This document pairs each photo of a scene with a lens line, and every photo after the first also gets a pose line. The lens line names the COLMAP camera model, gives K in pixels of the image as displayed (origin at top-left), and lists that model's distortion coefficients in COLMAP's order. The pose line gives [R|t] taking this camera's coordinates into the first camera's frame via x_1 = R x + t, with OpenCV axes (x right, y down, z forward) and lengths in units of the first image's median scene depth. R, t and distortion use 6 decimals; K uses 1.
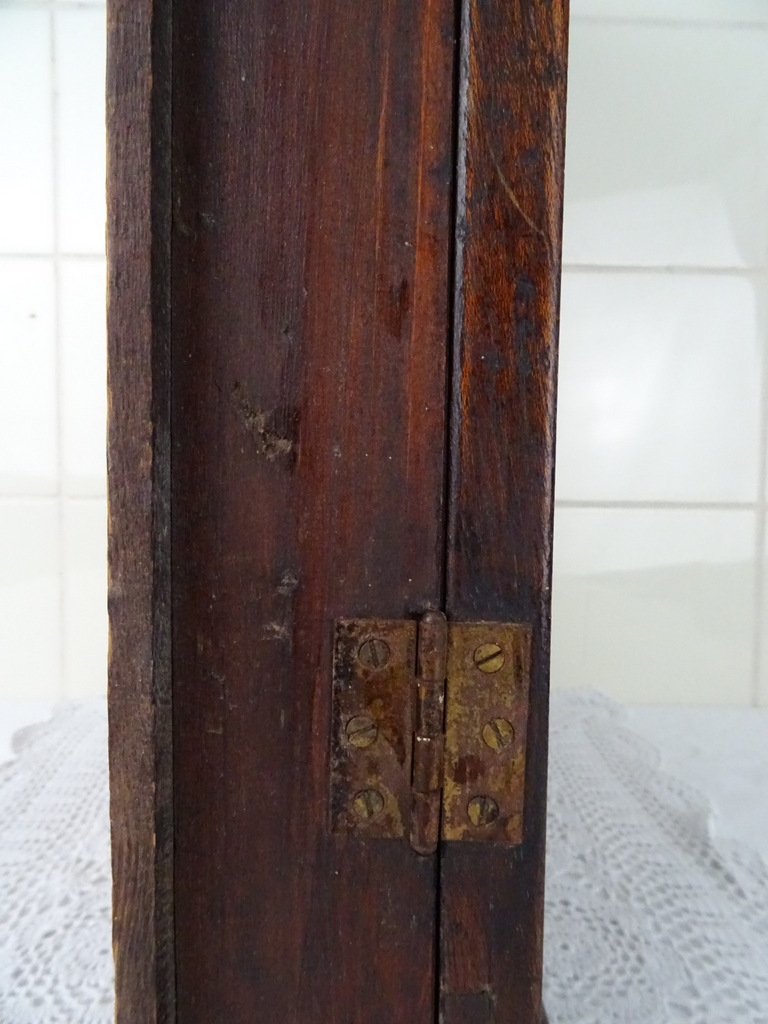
lens RADIAL K [[724.0, 0, 388.0], [0, 724.0, 511.1], [0, 0, 1]] dist [-0.006900, -0.007738]
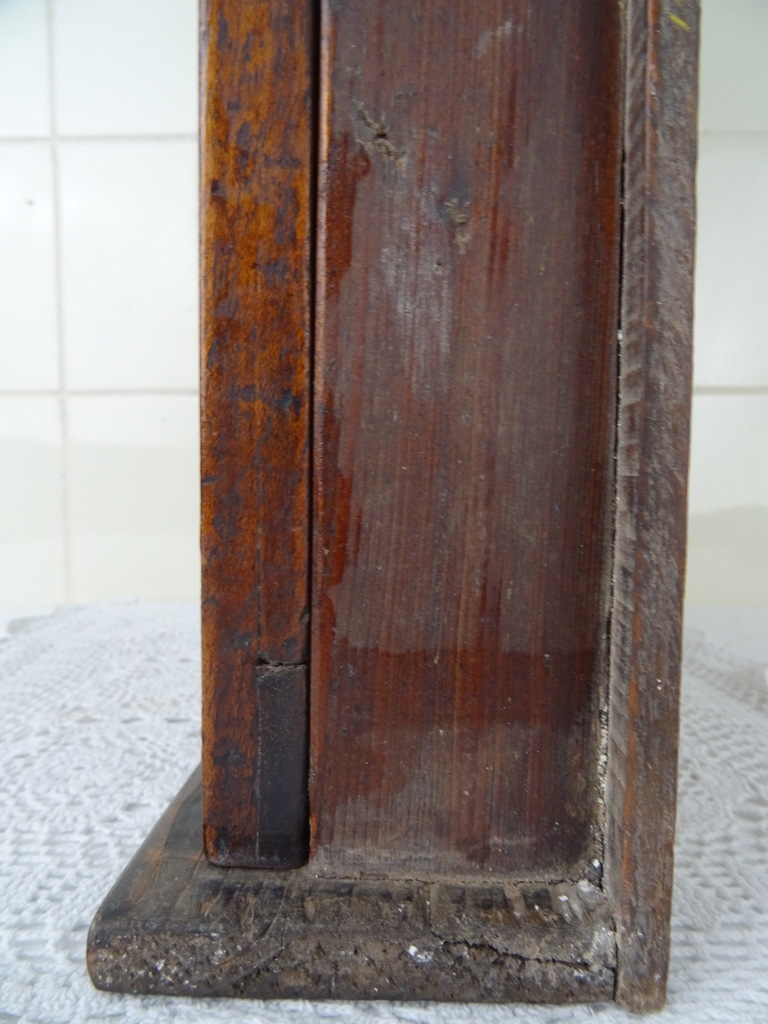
lens RADIAL K [[724.5, 0, 382.5], [0, 724.5, 511.1], [0, 0, 1]] dist [-0.004966, -0.007210]
pose [[0.998947, -0.014021, -0.043695, 0.022597], [0.014214, 0.999891, 0.004109, 0.310298], [0.043632, -0.004726, 0.999036, 0.134280]]
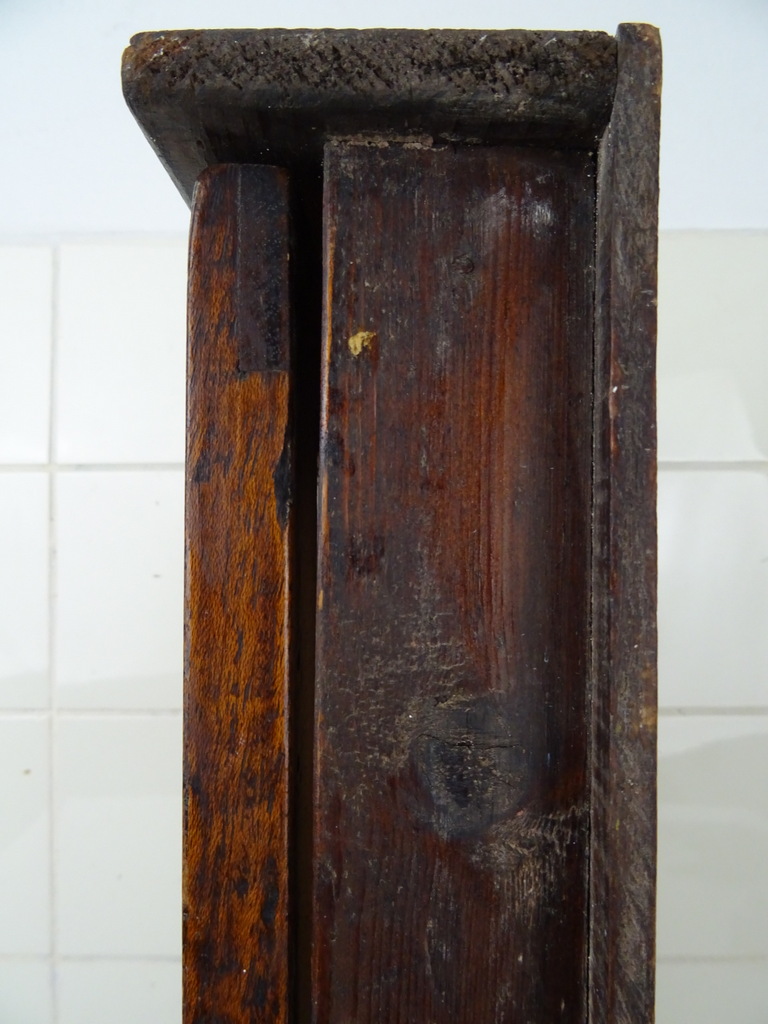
lens RADIAL K [[731.8, 0, 386.0], [0, 731.8, 511.7], [0, 0, 1]] dist [-0.008773, -0.003898]
pose [[0.999242, -0.017069, -0.034996, 0.071430], [0.014236, 0.996720, -0.079667, -1.174847], [0.036241, 0.079109, 0.996207, 0.017913]]
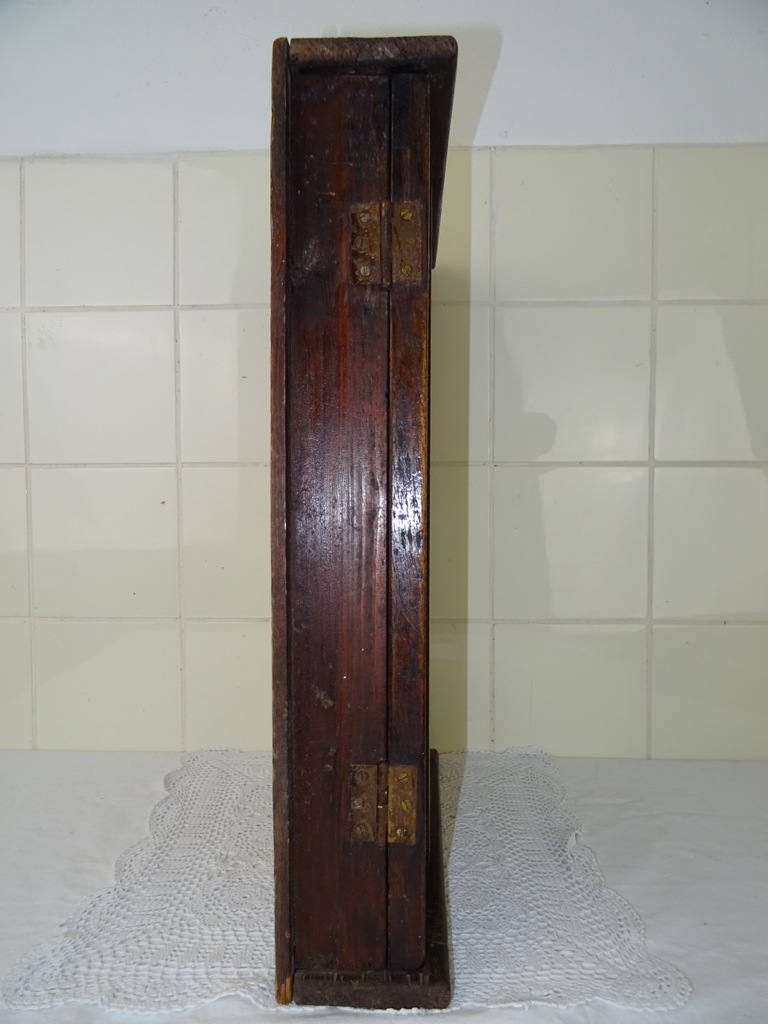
lens RADIAL K [[721.0, 0, 382.2], [0, 721.0, 511.8], [0, 0, 1]] dist [-0.008236, -0.003052]
pose [[0.998128, -0.012317, -0.059904, 0.145053], [0.011247, 0.999772, -0.018163, -0.477743], [0.060114, 0.017455, 0.998039, -1.113088]]
